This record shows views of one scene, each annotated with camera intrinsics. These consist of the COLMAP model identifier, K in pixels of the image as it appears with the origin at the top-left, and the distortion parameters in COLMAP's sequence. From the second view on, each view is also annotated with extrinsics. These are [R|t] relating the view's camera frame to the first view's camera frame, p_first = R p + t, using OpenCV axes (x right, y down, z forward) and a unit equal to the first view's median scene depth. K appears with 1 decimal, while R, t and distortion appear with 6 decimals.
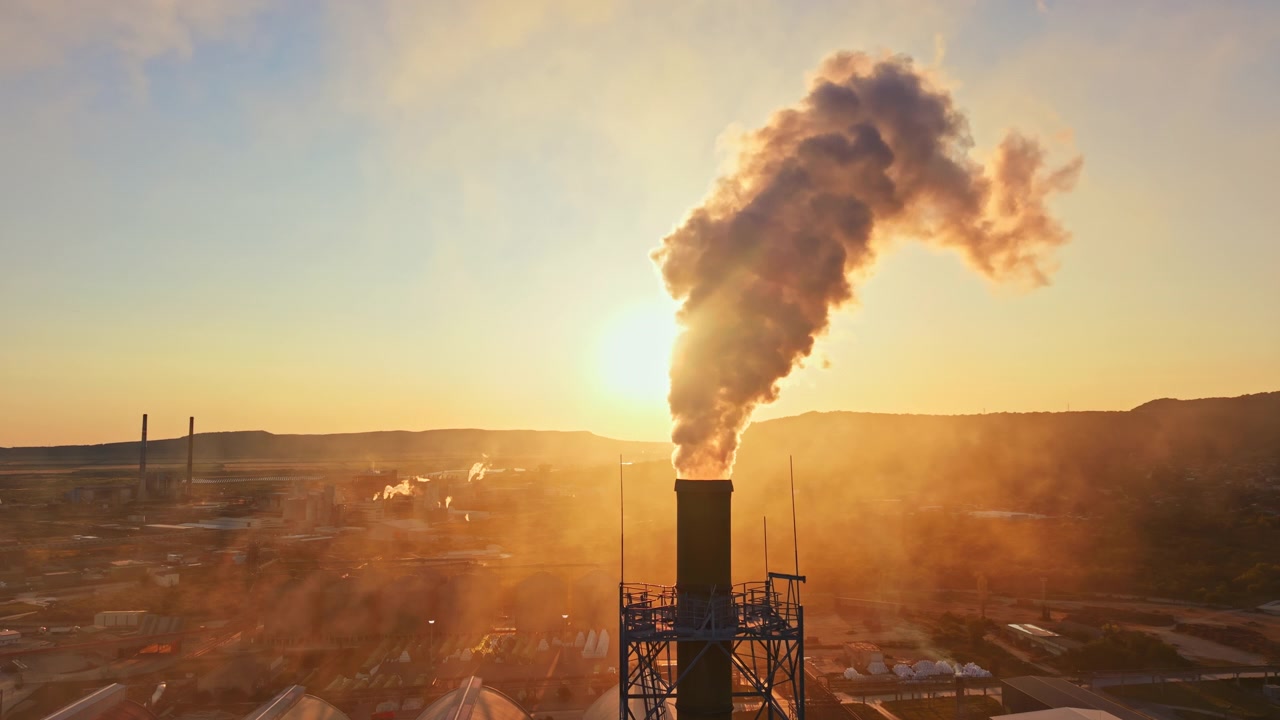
lens RADIAL K [[896.6, 0, 643.1], [0, 896.6, 362.3], [0, 0, 1]] dist [-0.006158, -0.001312]
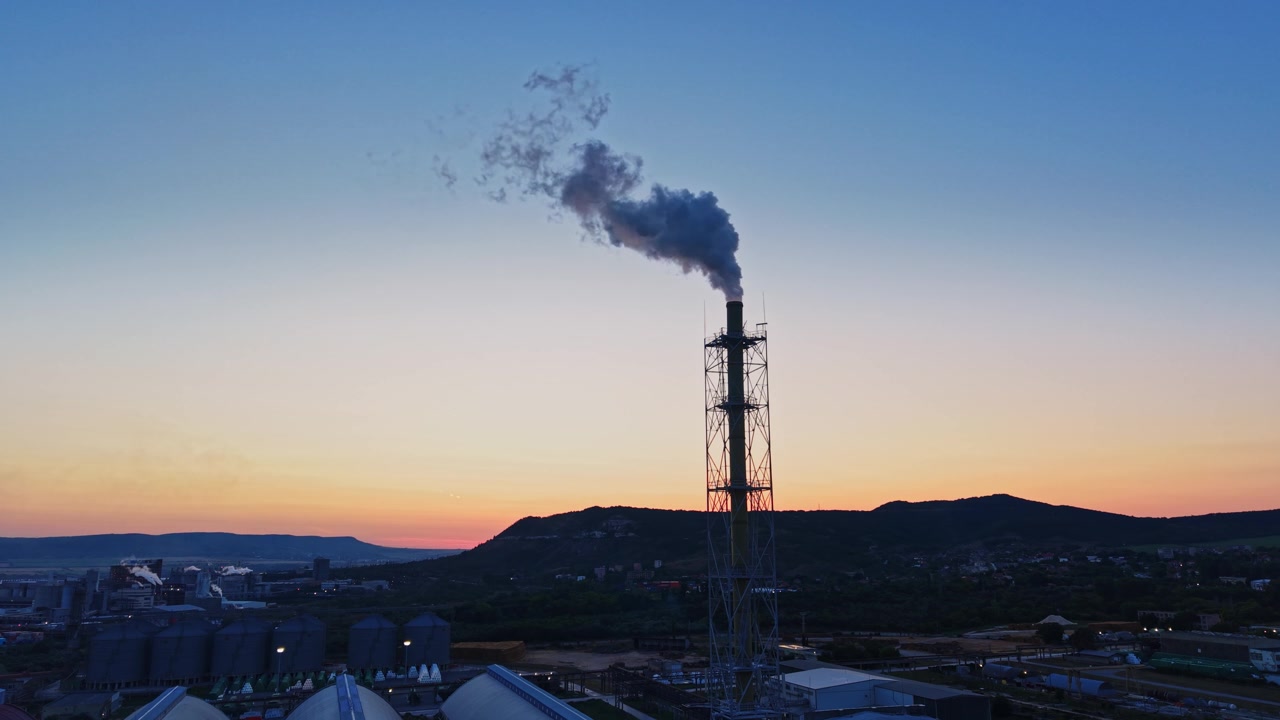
lens RADIAL K [[915.3, 0, 636.8], [0, 915.3, 360.1], [0, 0, 1]] dist [0.004246, -0.001680]
pose [[0.968734, 0.053787, 0.242203, -0.090083], [-0.022703, 0.991340, -0.129345, 0.064328], [-0.247062, 0.119802, 0.961565, -0.179352]]
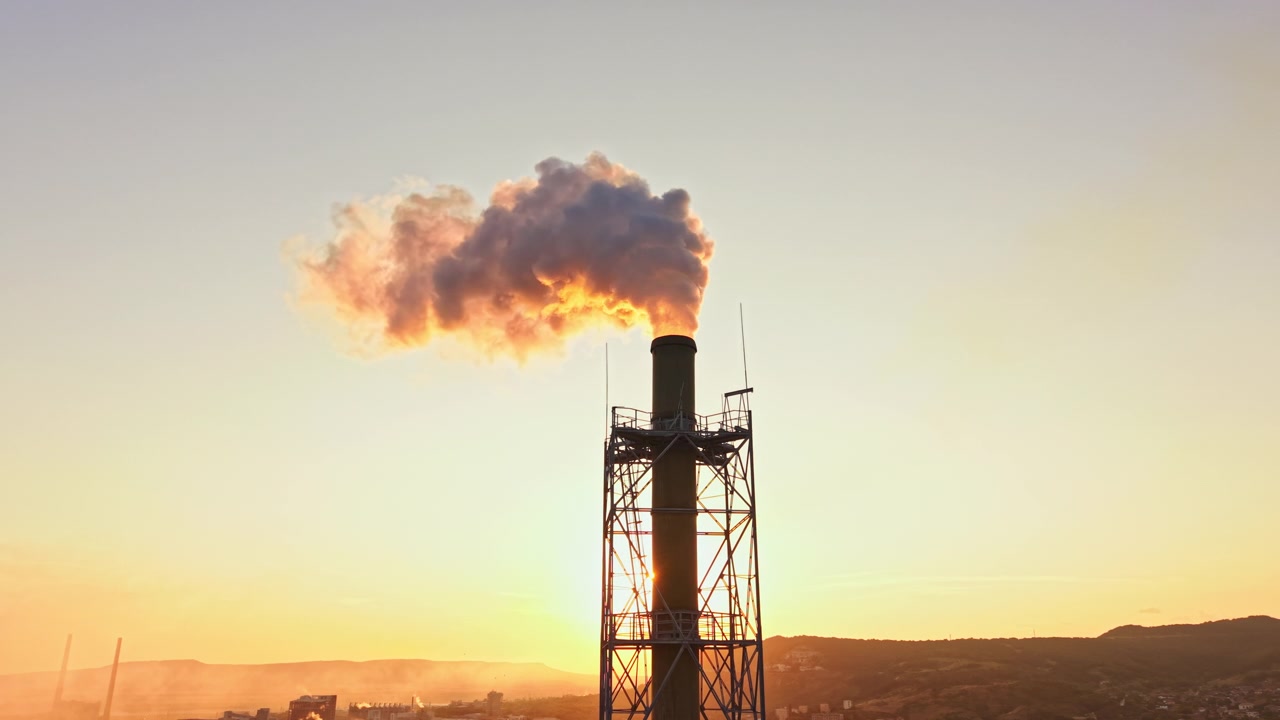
lens RADIAL K [[896.6, 0, 643.1], [0, 896.6, 362.3], [0, 0, 1]] dist [-0.006158, -0.001312]
pose [[0.998957, 0.019974, 0.041055, -0.002314], [-0.009011, 0.967792, -0.251589, 0.038259], [-0.044758, 0.250957, 0.966963, -0.018758]]
